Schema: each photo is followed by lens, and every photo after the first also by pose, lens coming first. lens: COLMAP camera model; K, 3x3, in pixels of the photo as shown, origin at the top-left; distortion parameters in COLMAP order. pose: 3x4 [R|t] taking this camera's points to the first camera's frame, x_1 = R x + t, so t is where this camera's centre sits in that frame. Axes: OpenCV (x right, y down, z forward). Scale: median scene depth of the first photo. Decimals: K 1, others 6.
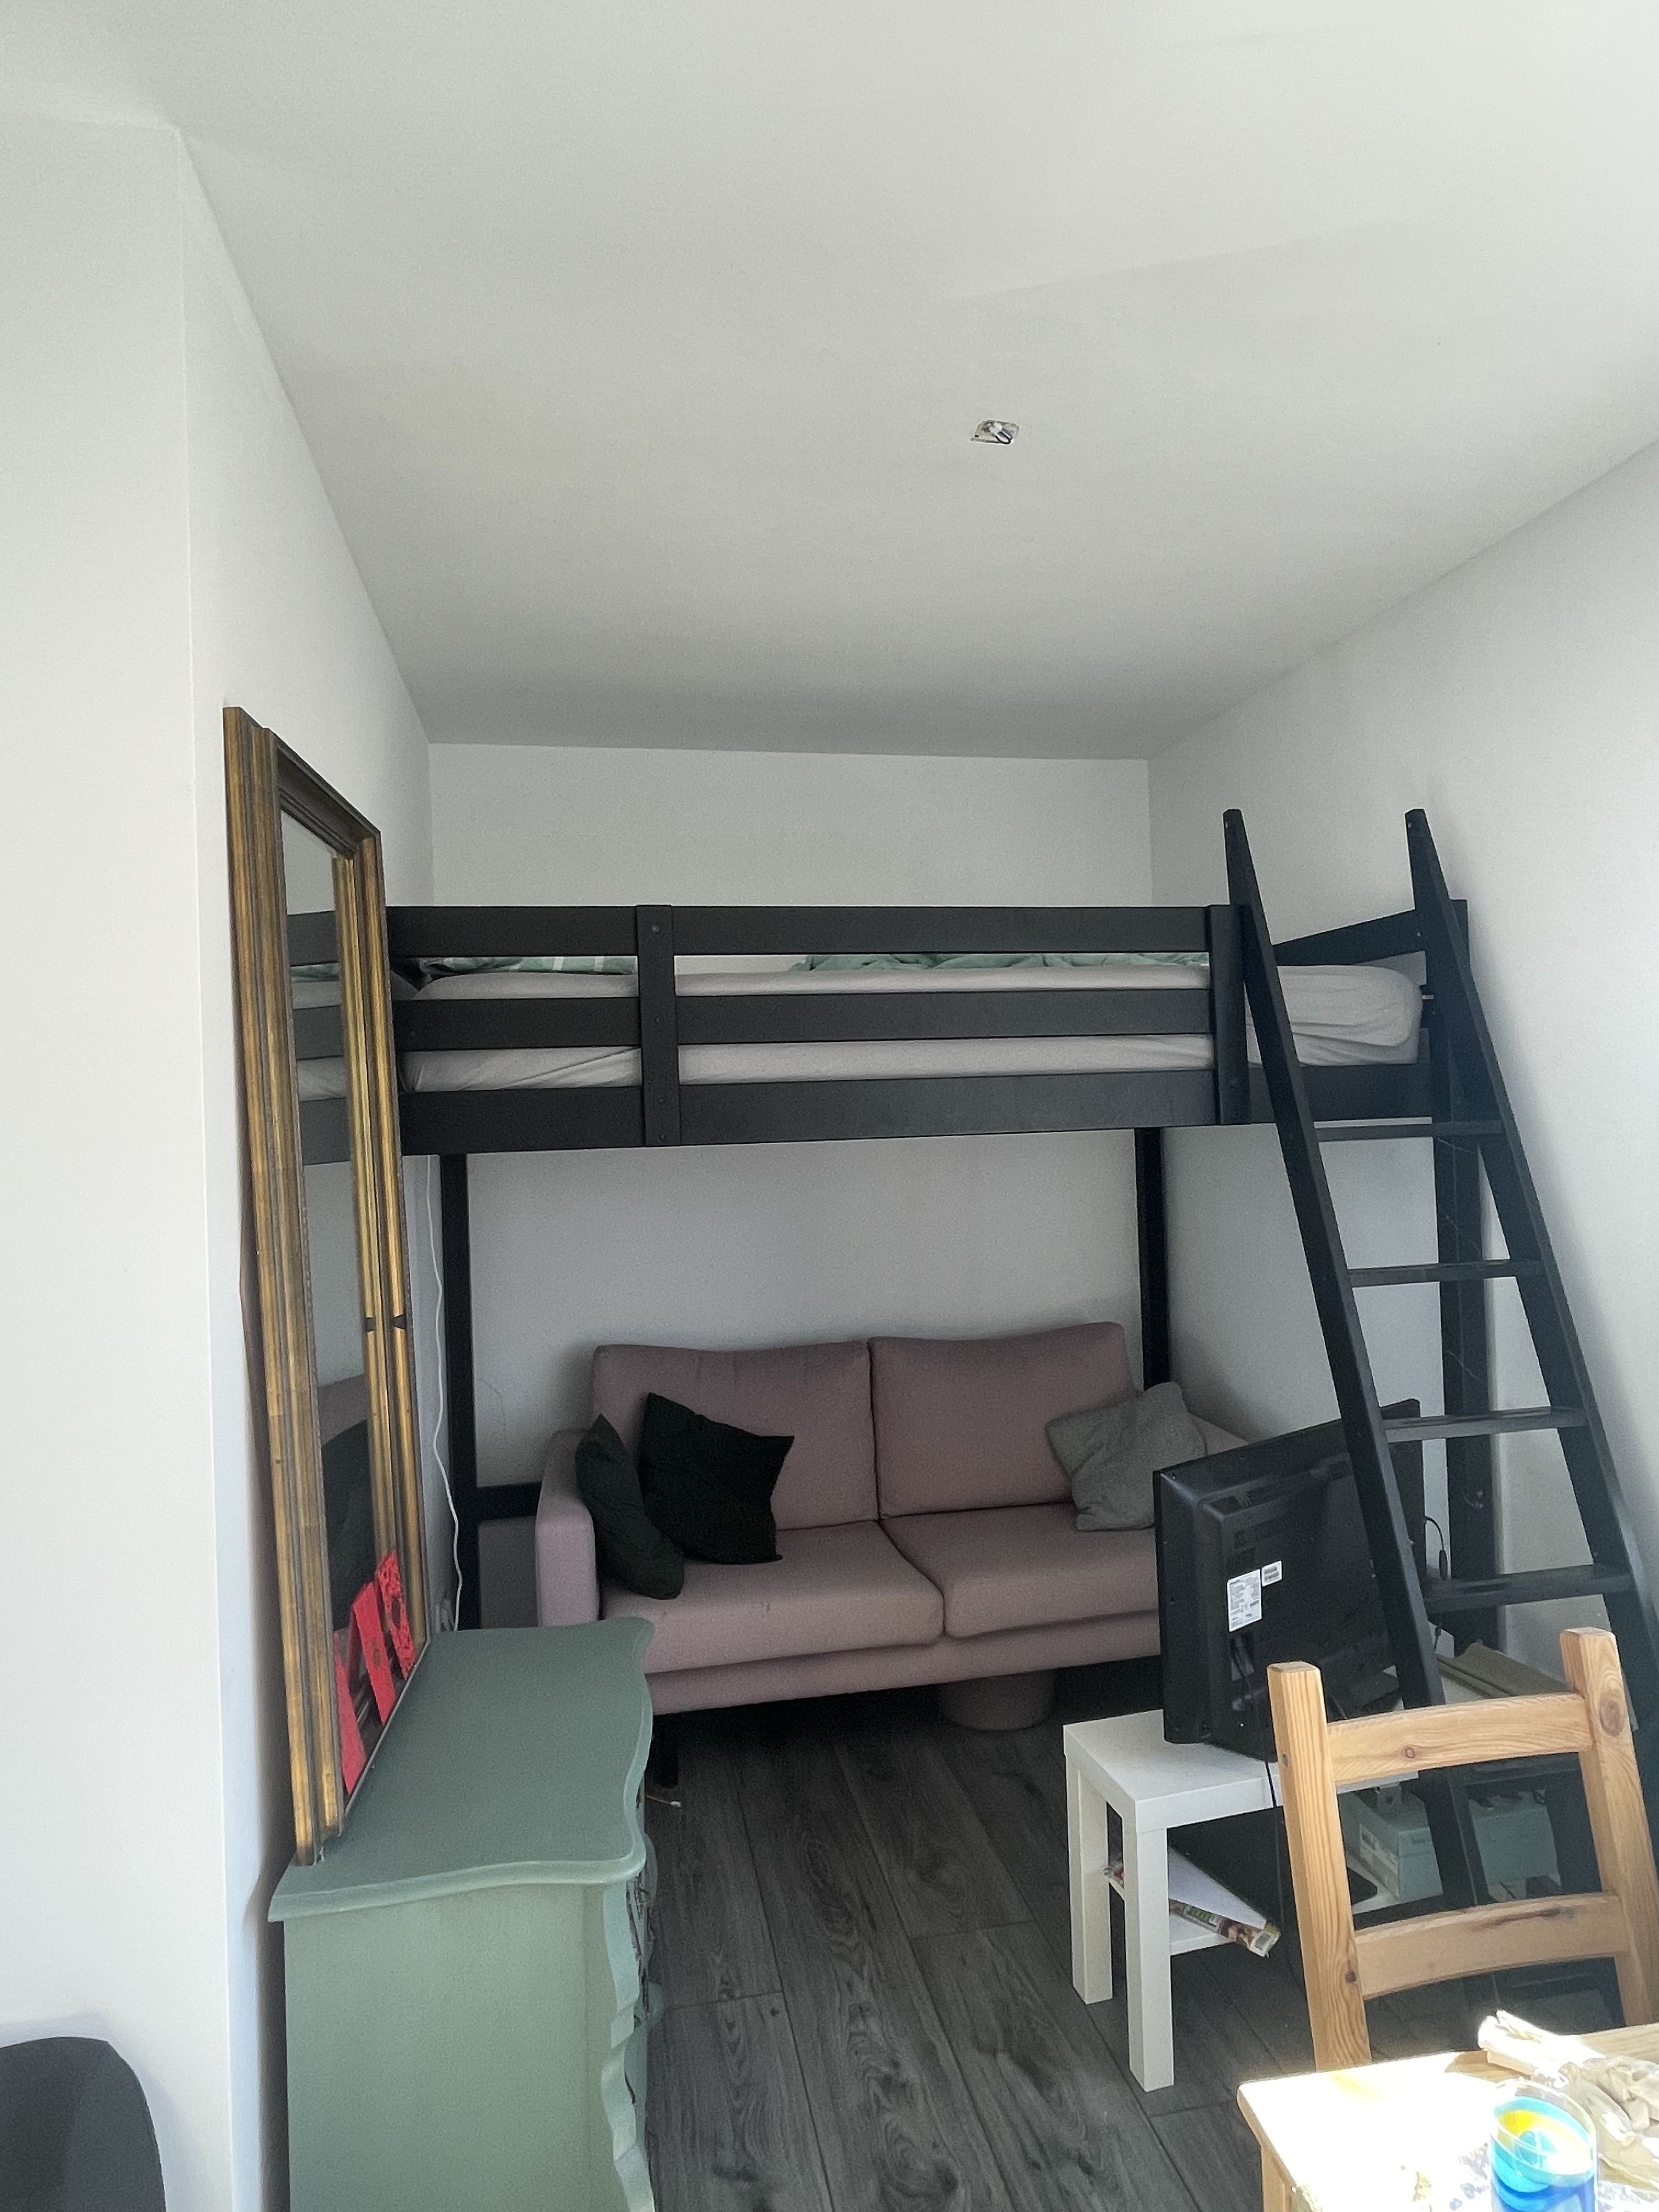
lens RADIAL K [[1304.9, 0, 844.8], [0, 1304.9, 1096.2], [0, 0, 1]] dist [-0.000120, -0.003140]
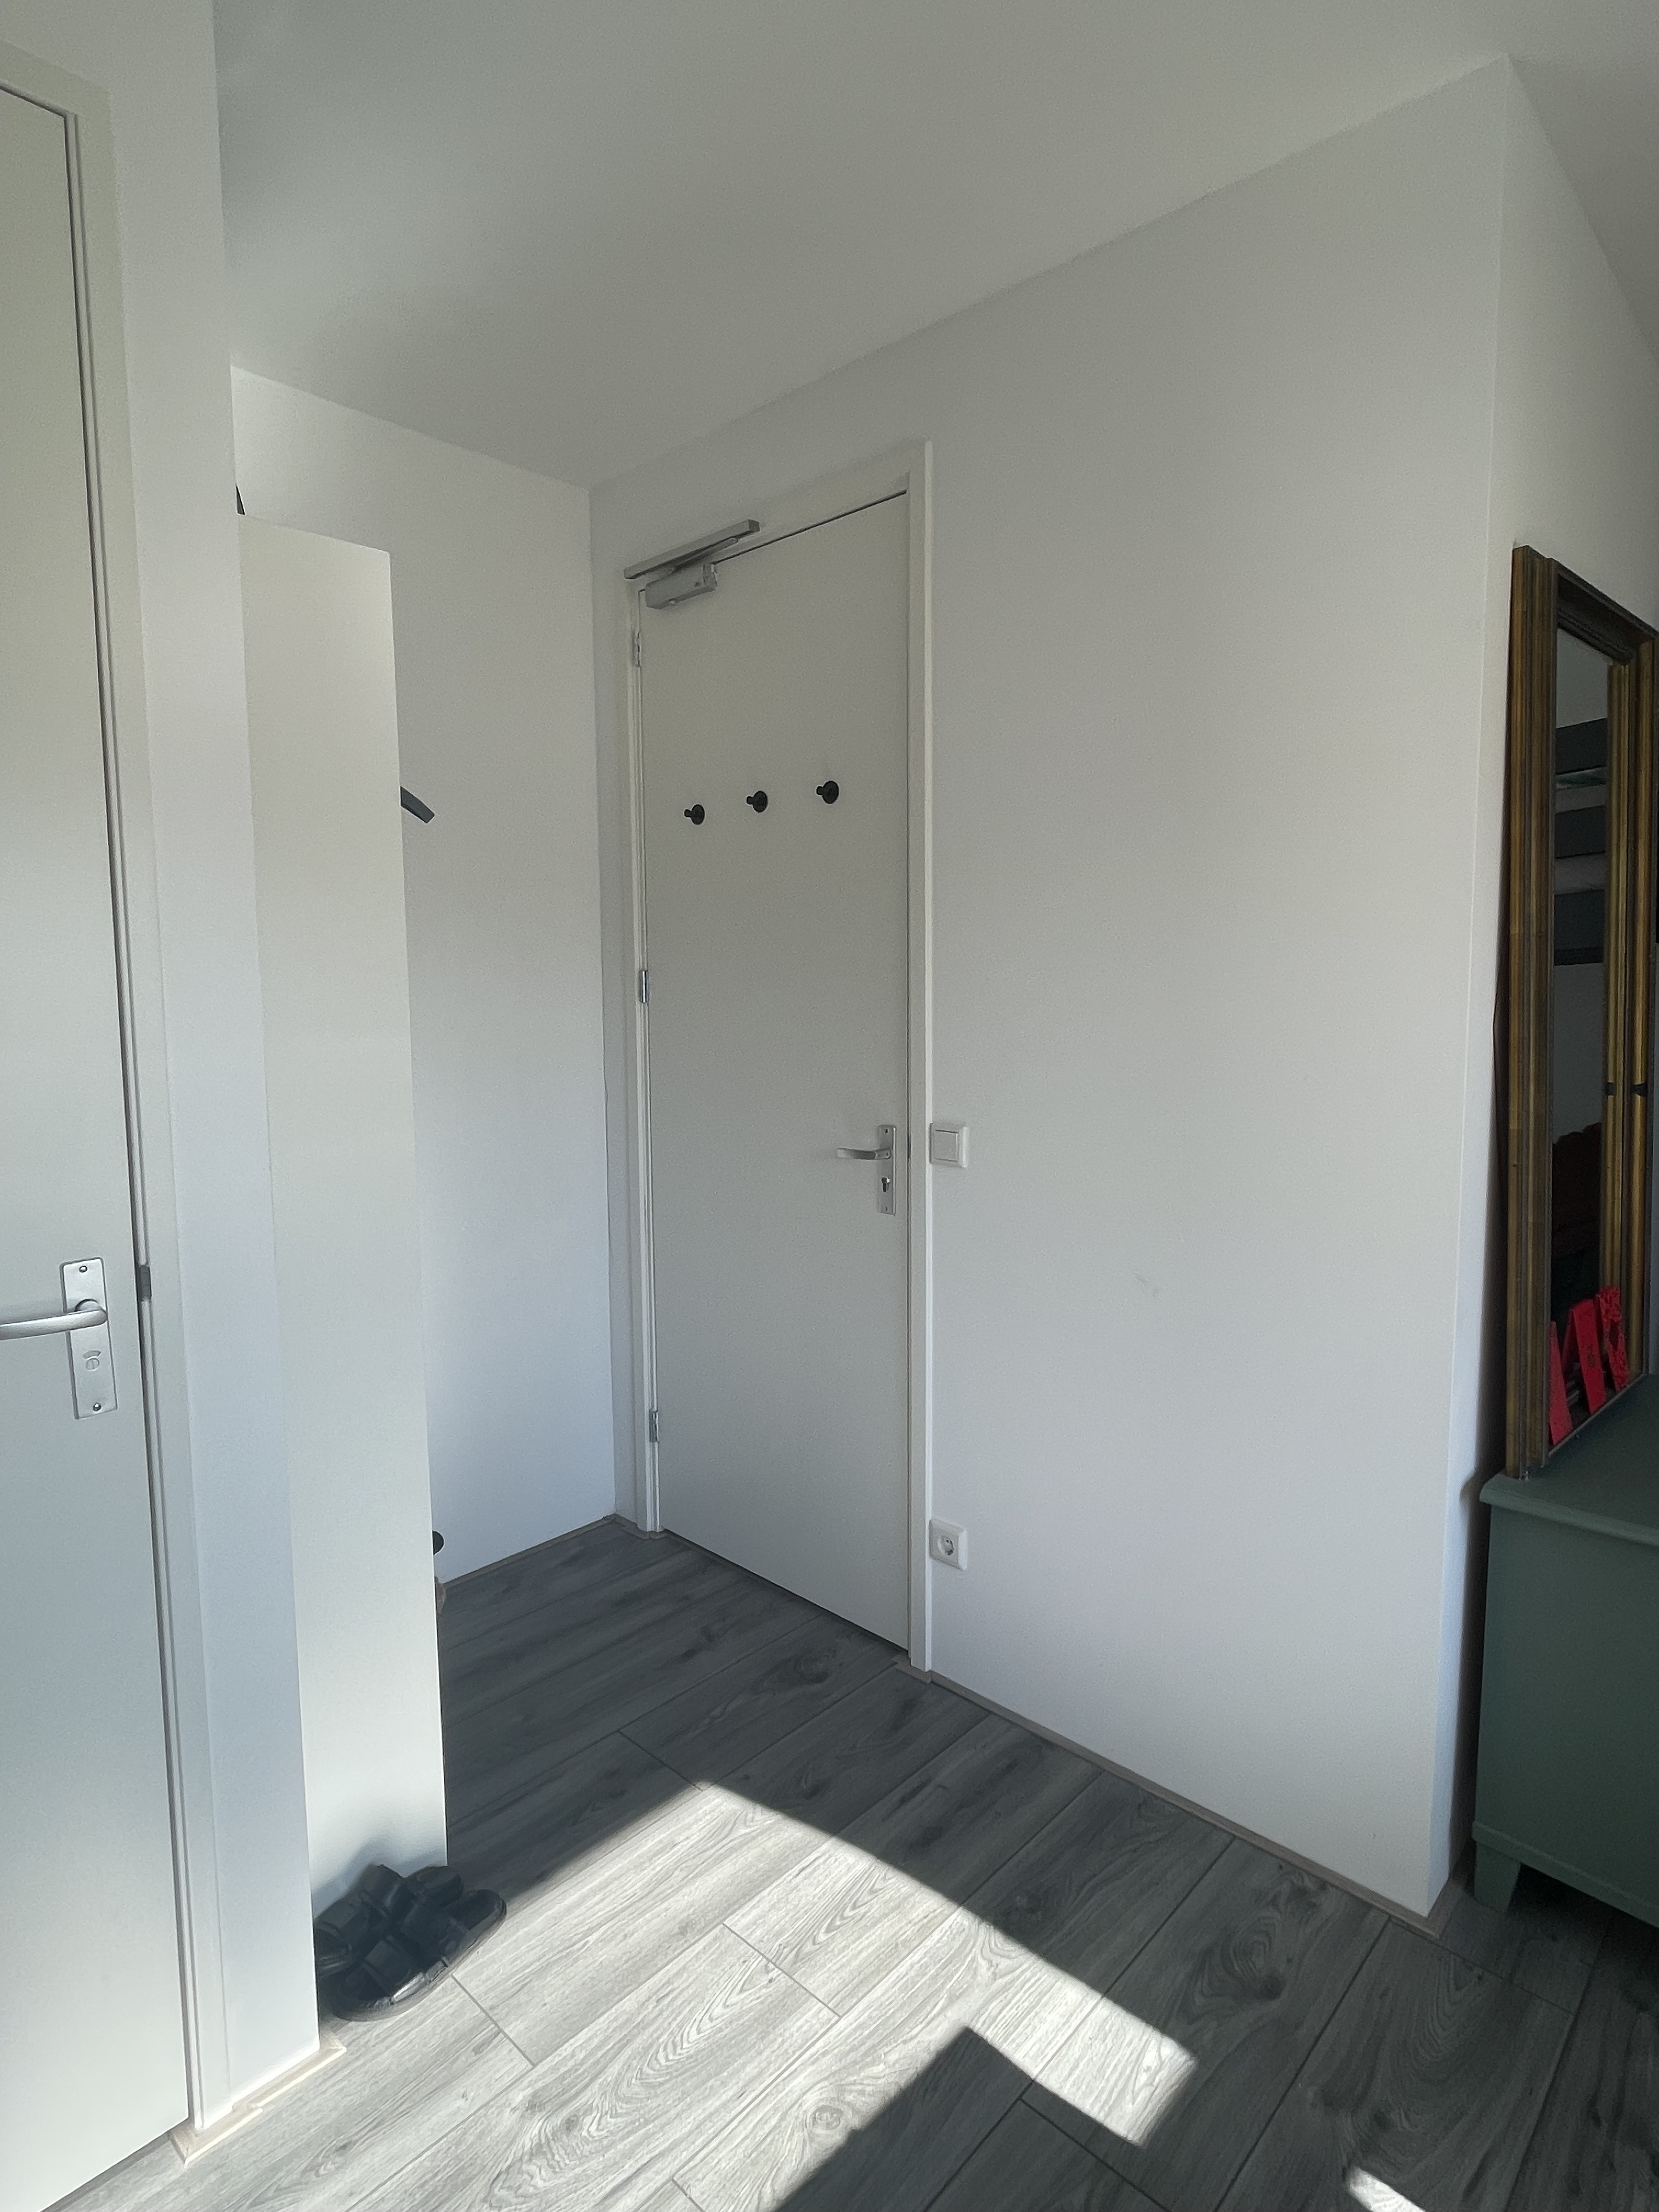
lens RADIAL K [[1173.7, 0, 832.8], [0, 1173.7, 1098.8], [0, 0, 1]] dist [0.001891, -0.003829]
pose [[0.577950, 0.105641, -0.809206, 0.065304], [0.002309, 0.991370, 0.131071, 0.044194], [0.816069, -0.077621, 0.572718, -0.123789]]
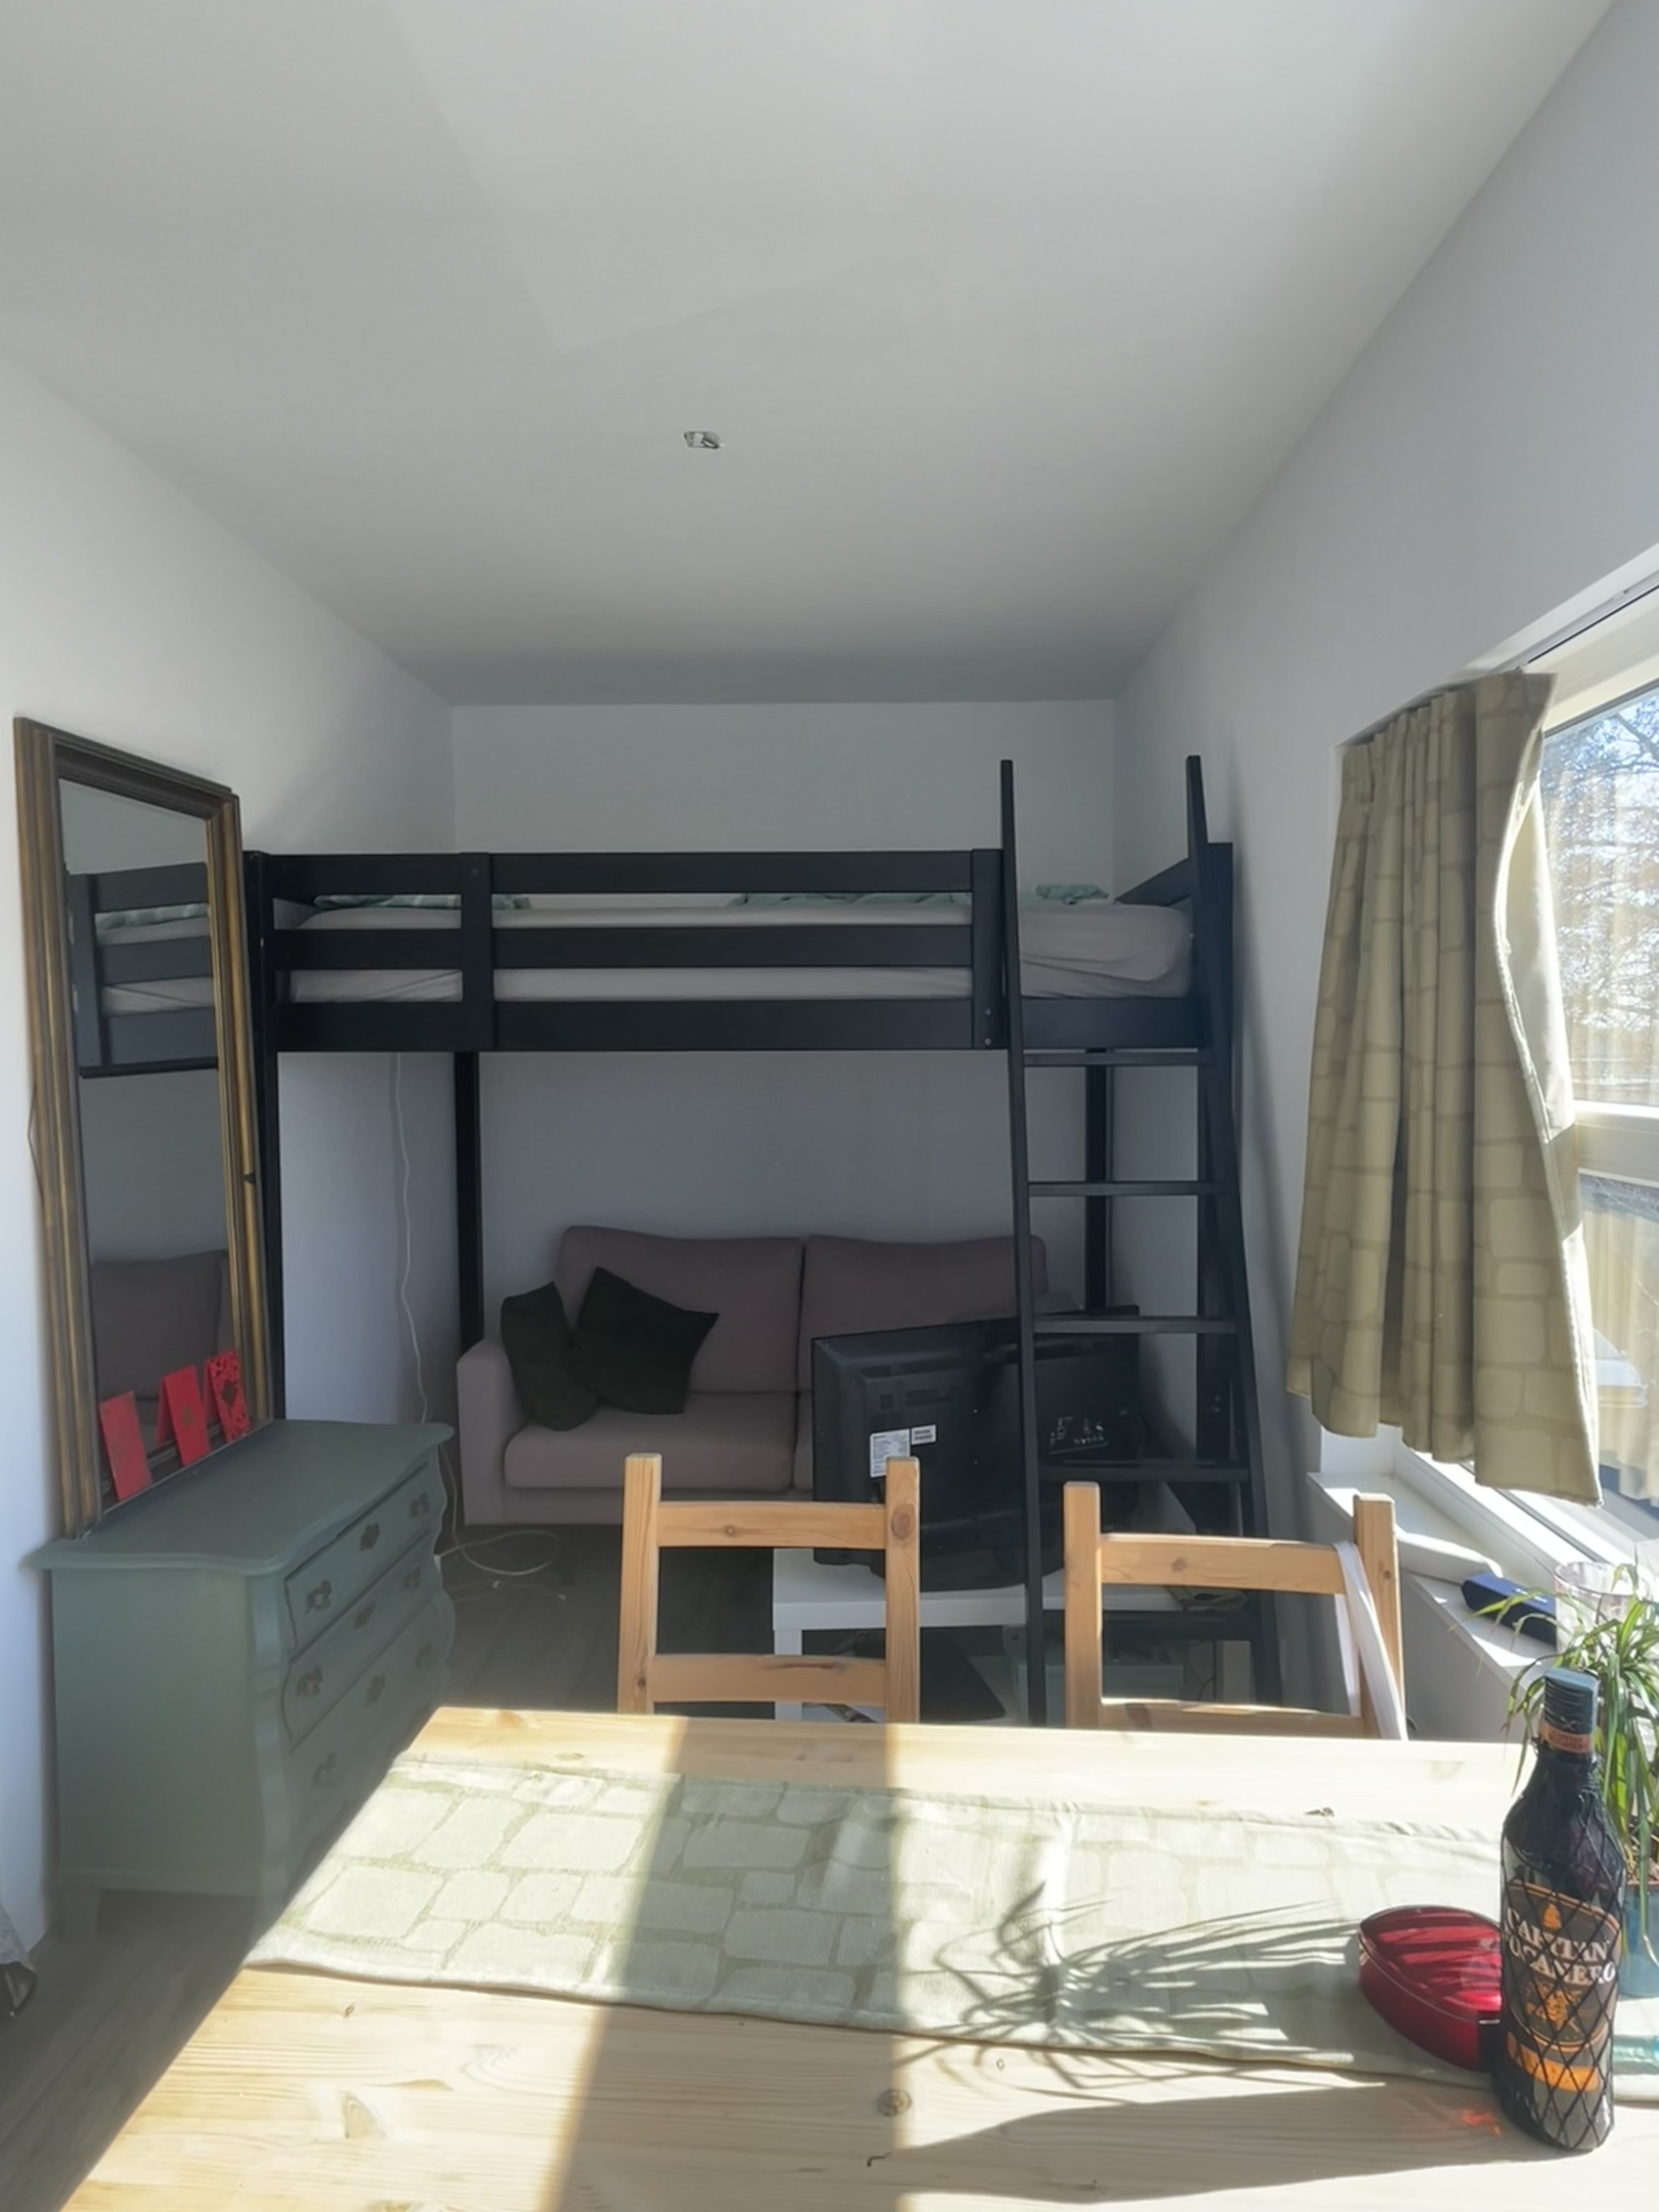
lens RADIAL K [[1293.5, 0, 836.3], [0, 1293.5, 1100.5], [0, 0, 1]] dist [0.001542, -0.001829]
pose [[0.974403, 0.038565, -0.221474, 0.473129], [-0.024915, 0.997632, 0.064100, -0.002023], [0.223422, -0.056942, 0.973057, -0.112567]]
